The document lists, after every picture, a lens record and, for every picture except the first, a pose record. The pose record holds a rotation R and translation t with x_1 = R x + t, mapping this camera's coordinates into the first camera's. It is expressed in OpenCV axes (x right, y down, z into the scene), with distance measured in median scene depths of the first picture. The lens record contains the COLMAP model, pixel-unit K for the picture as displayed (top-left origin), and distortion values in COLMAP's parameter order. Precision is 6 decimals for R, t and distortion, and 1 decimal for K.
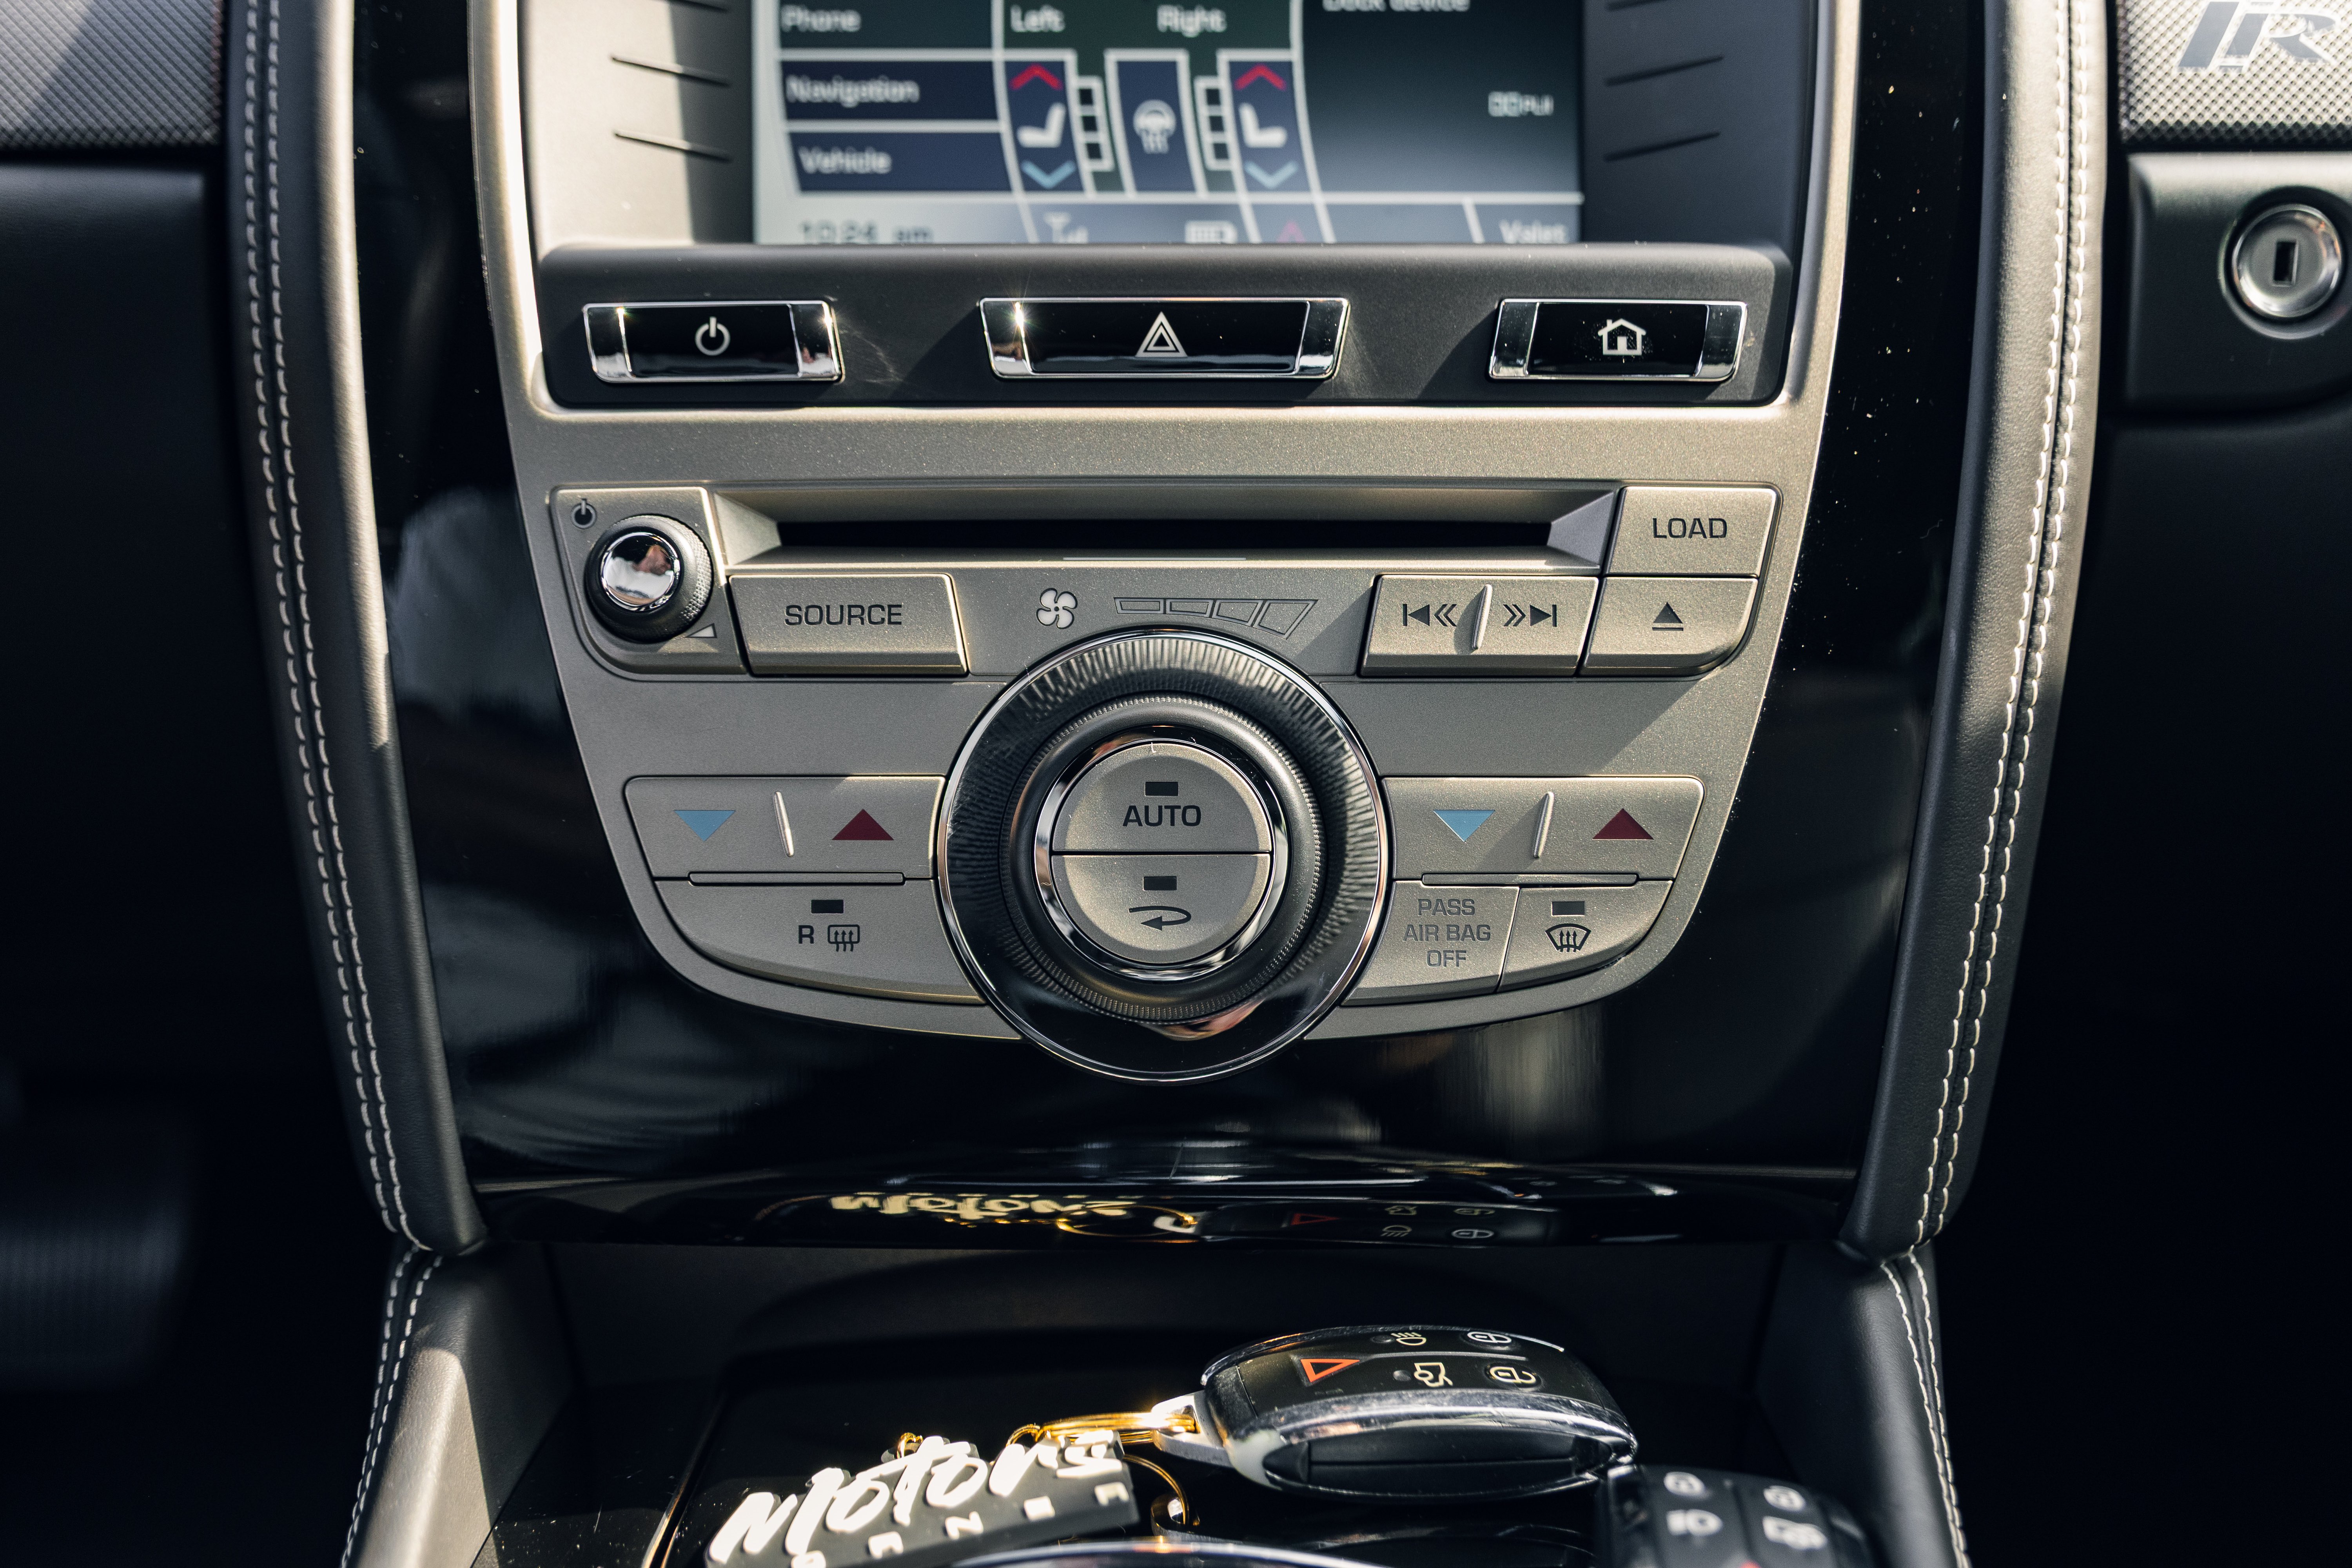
lens RADIAL K [[2409.0, 0, 1181.7], [0, 2409.0, 774.5], [0, 0, 1]] dist [0.007907, 0.000000]
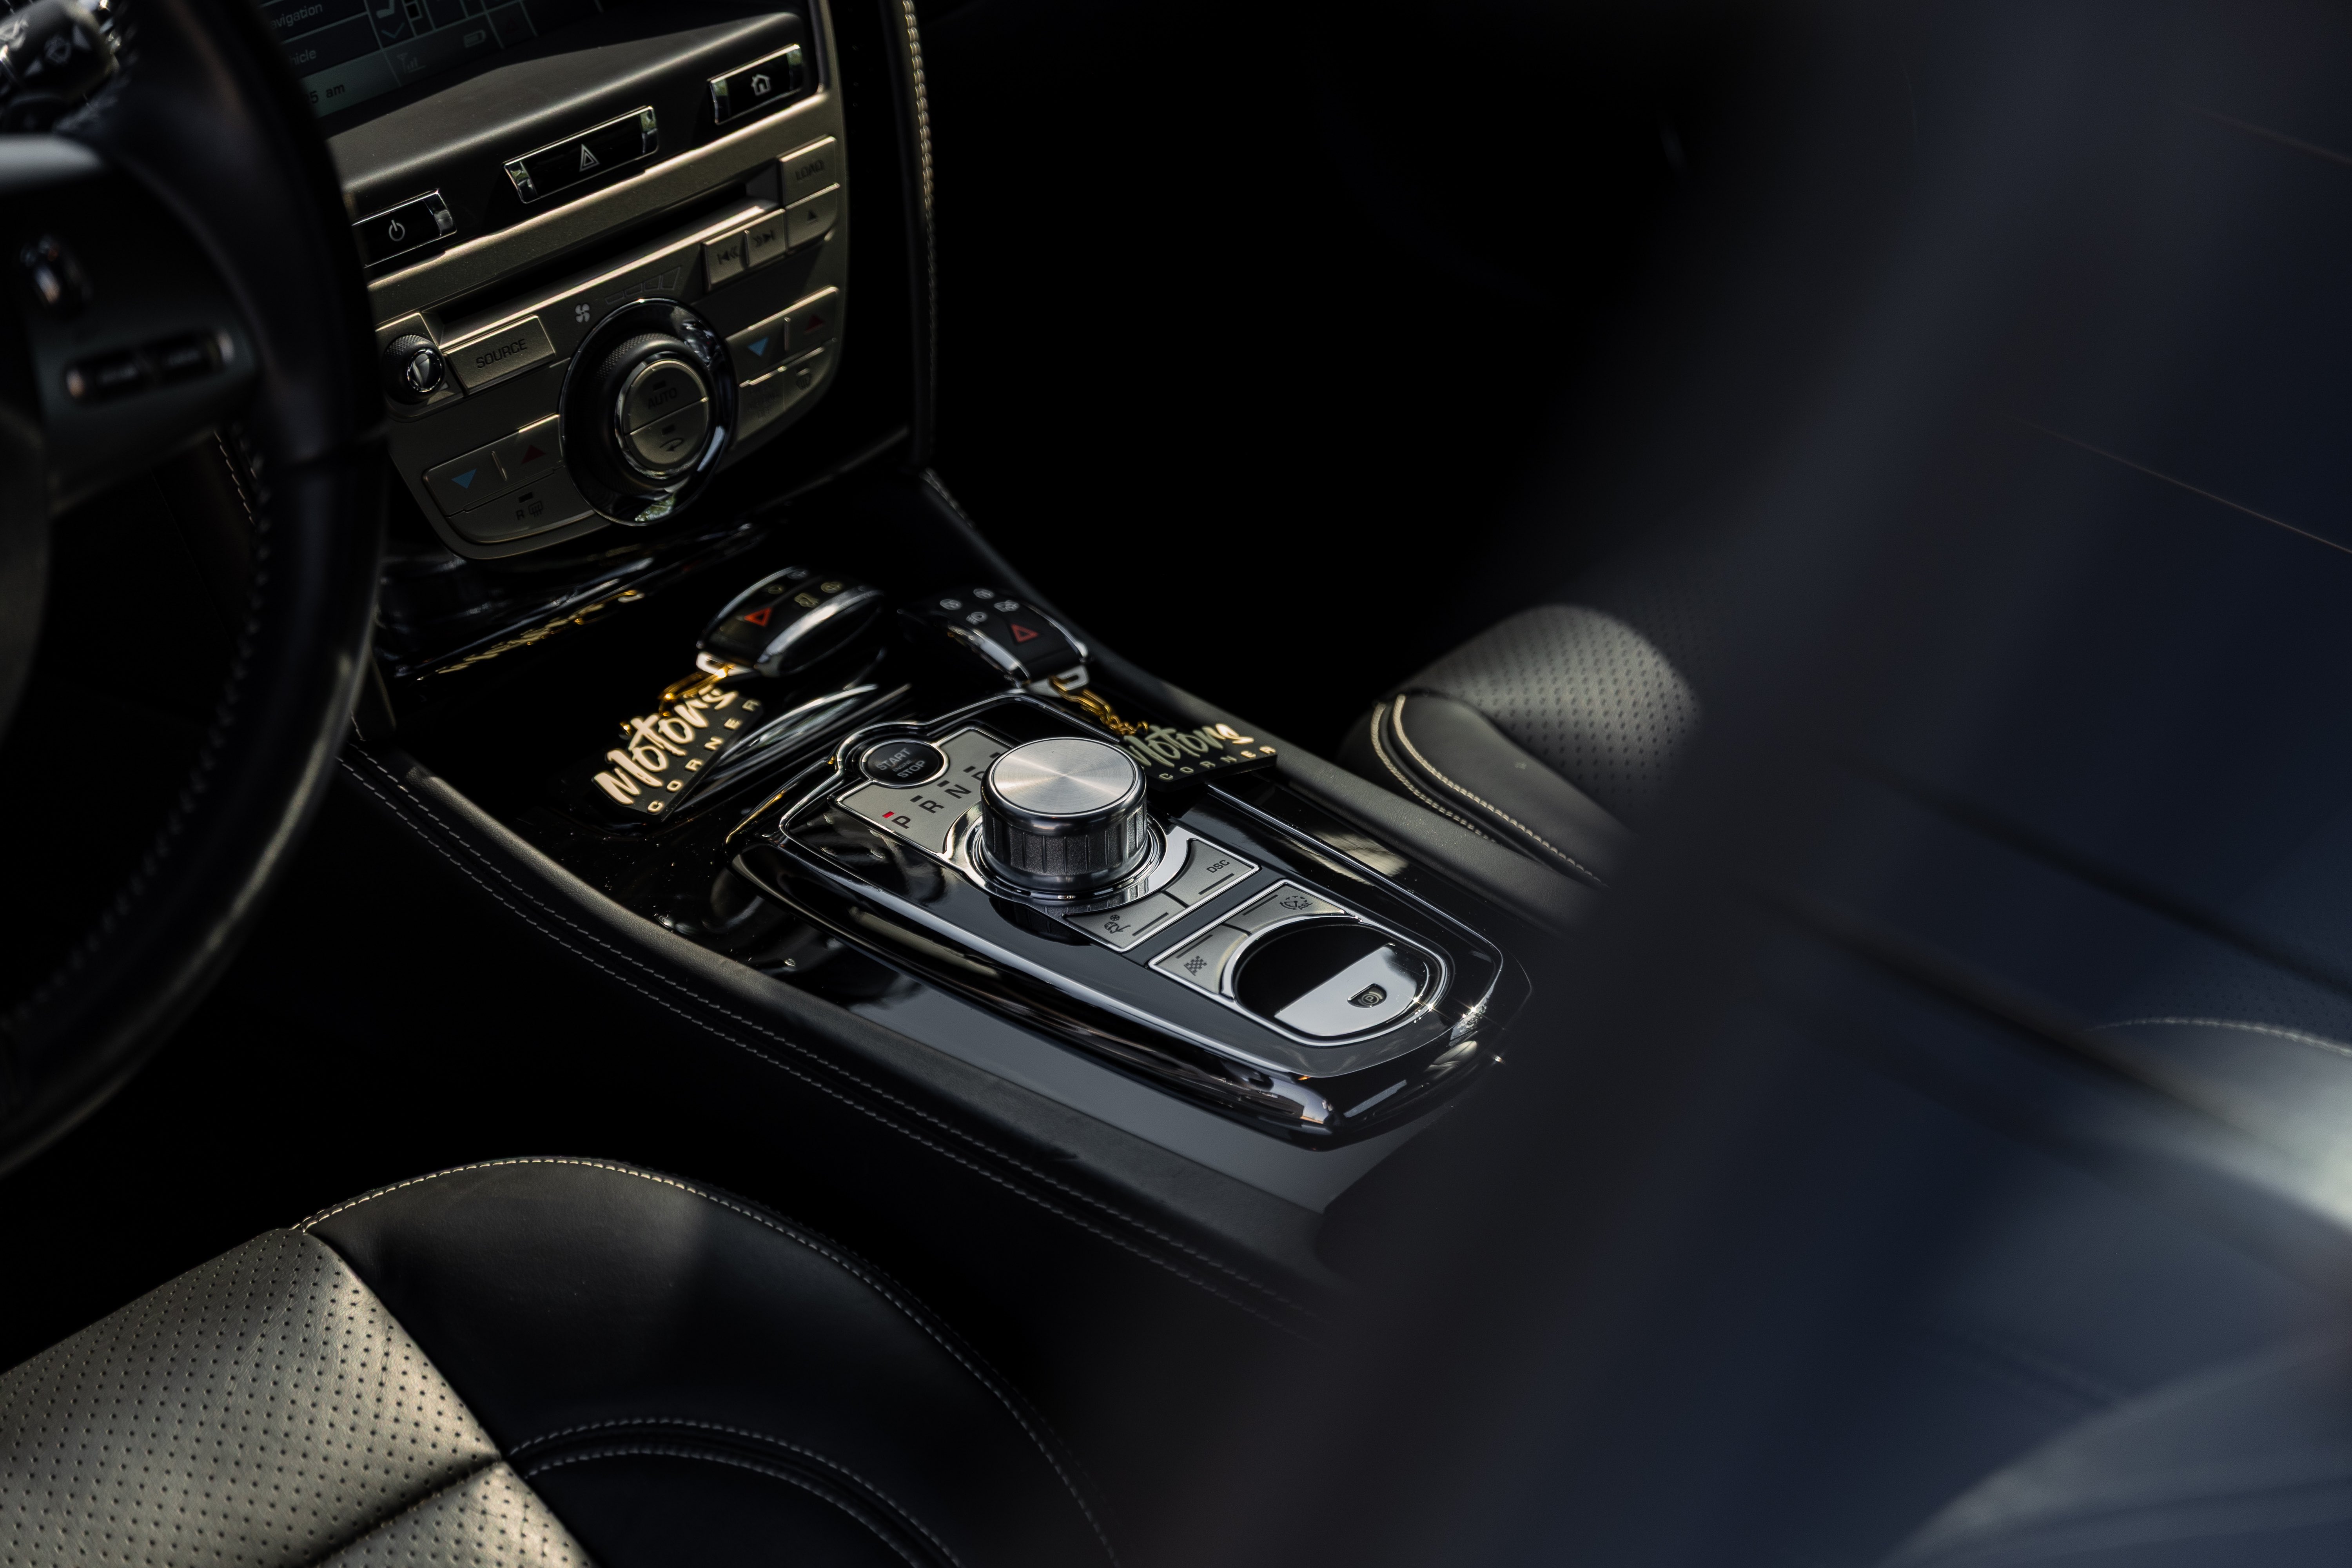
lens RADIAL K [[4805.1, 0, 1179.5], [0, 4805.1, 774.8], [0, 0, 1]] dist [0.174523, 0.000000]
pose [[0.670297, -0.393085, 0.629433, -2.278027], [0.126924, 0.896415, 0.424653, -1.299532], [-0.731158, -0.204753, 0.650756, -1.917221]]
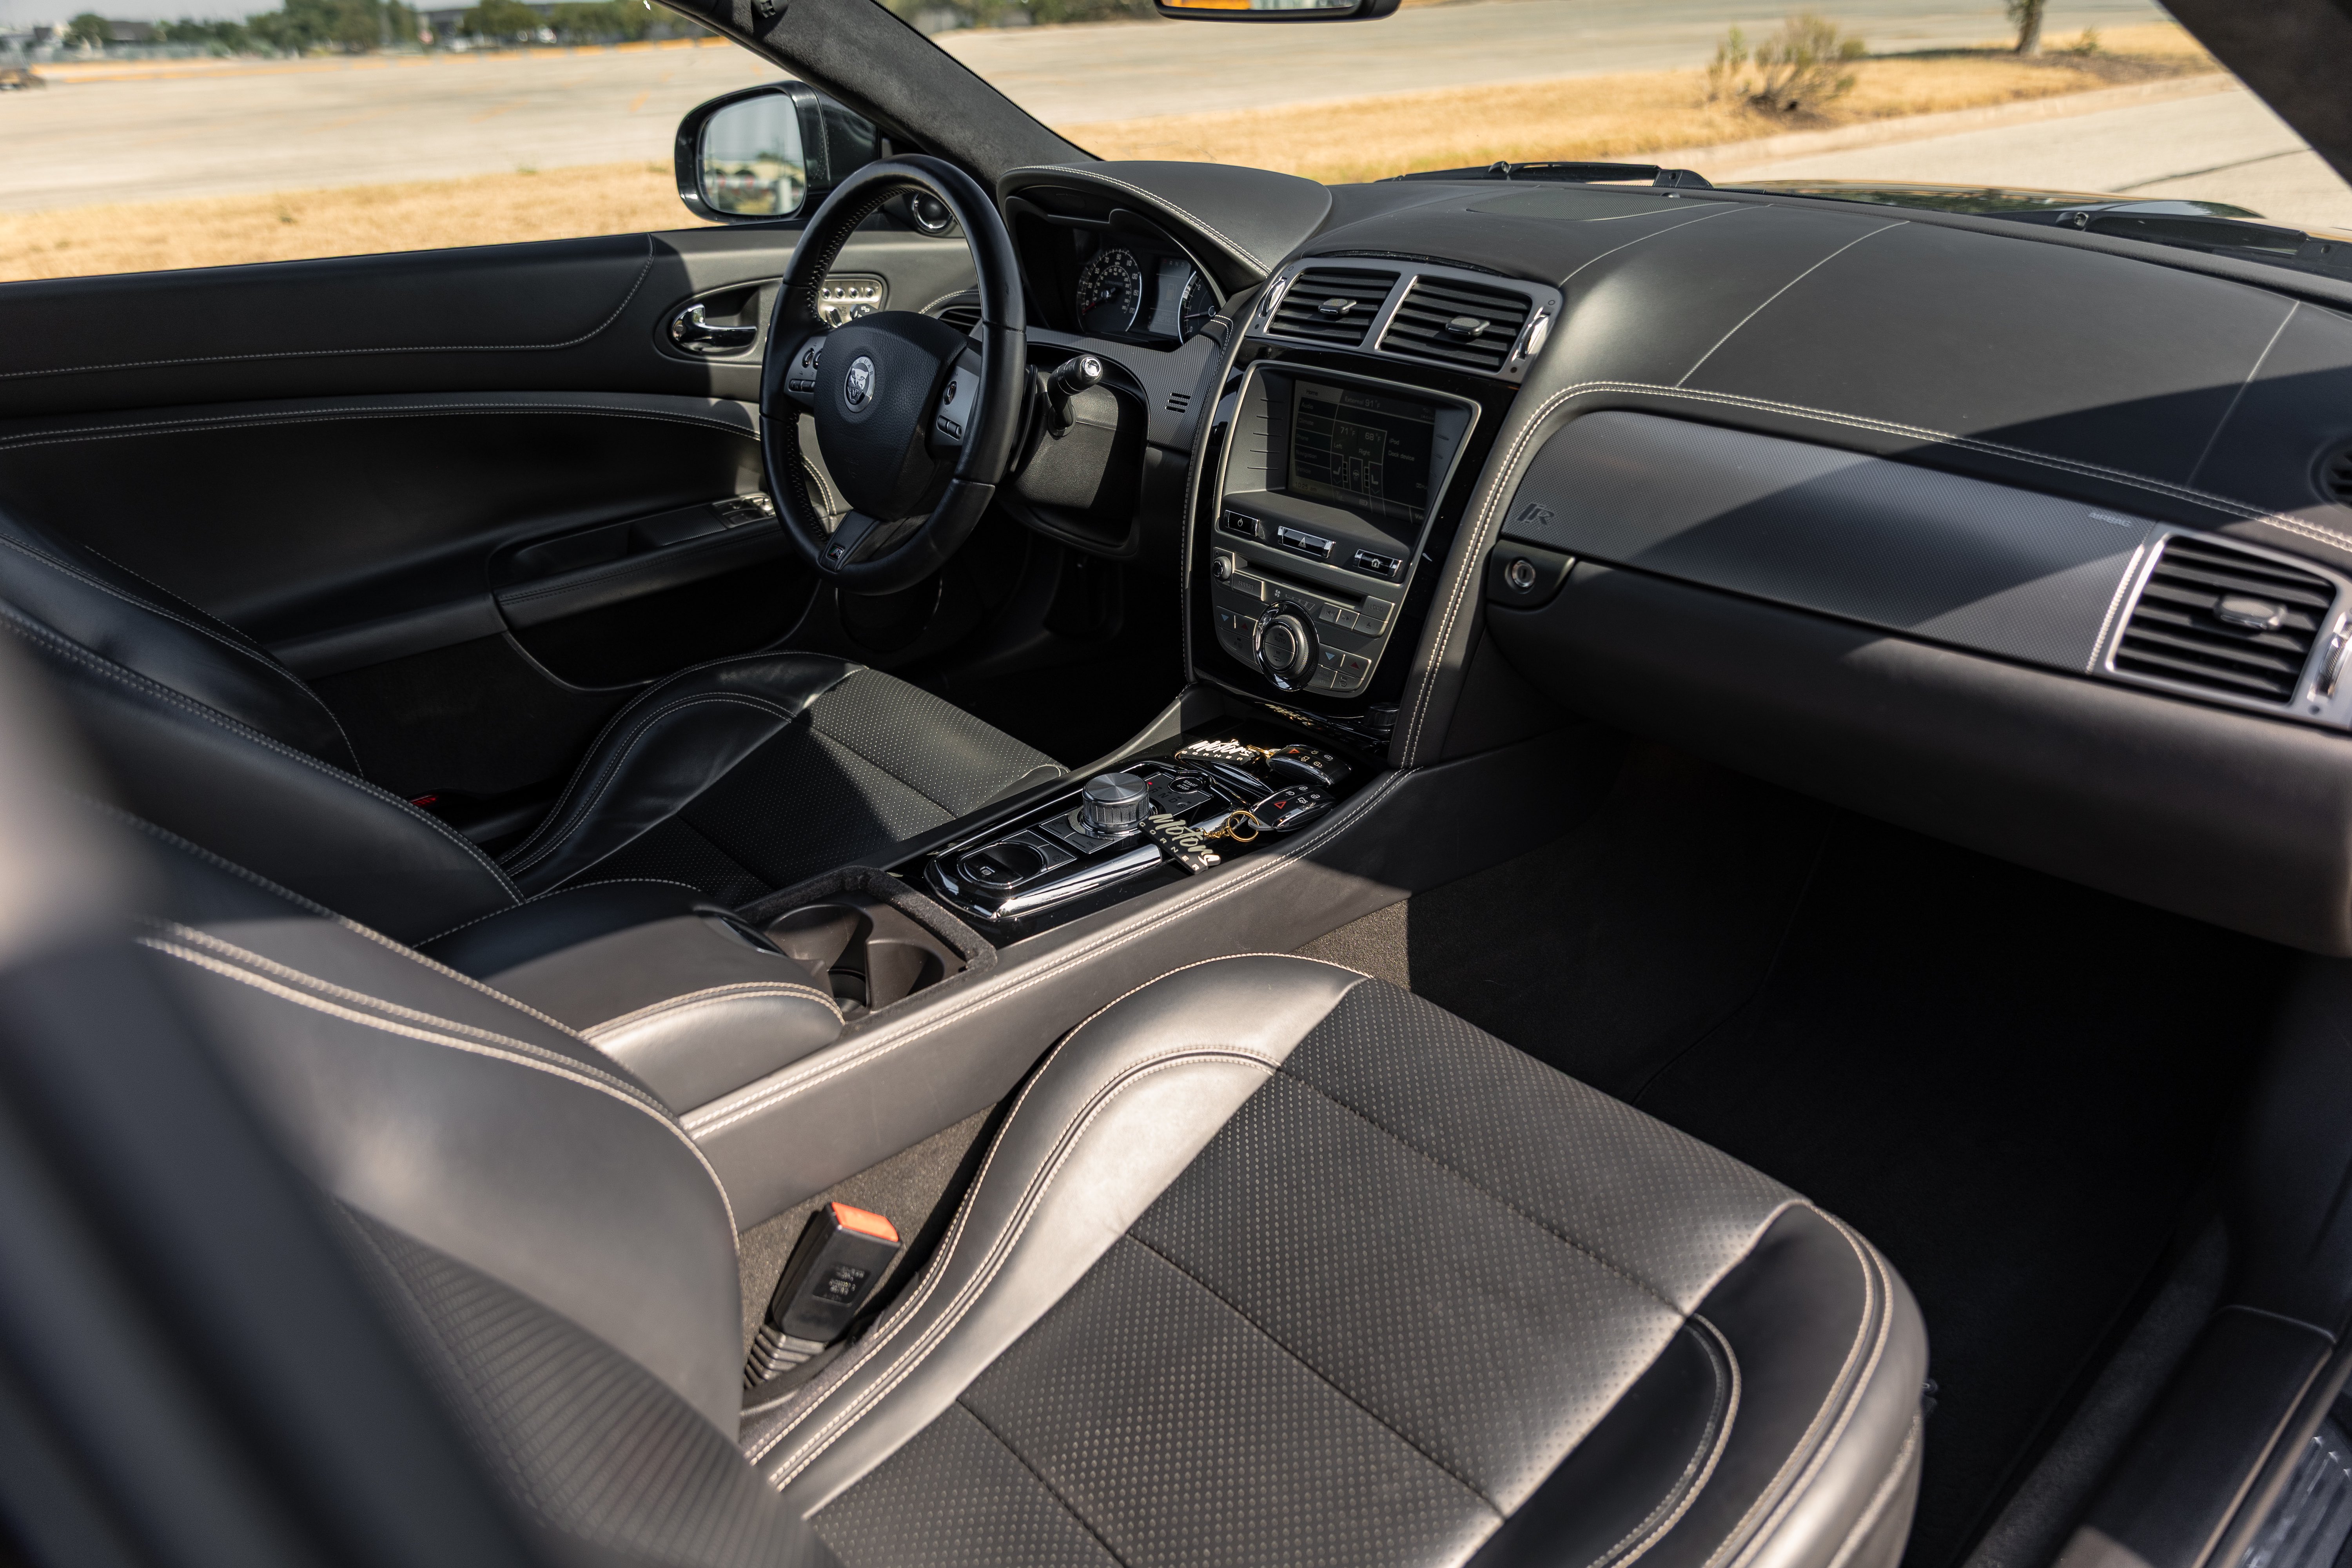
lens RADIAL K [[1529.3, 0, 1185.4], [0, 1529.3, 781.5], [0, 0, 1]] dist [-0.005129, -0.010238]
pose [[0.669872, 0.316446, -0.671664, 2.028490], [-0.080827, 0.930331, 0.357703, -0.807238], [0.738064, -0.185326, 0.648780, -1.239269]]
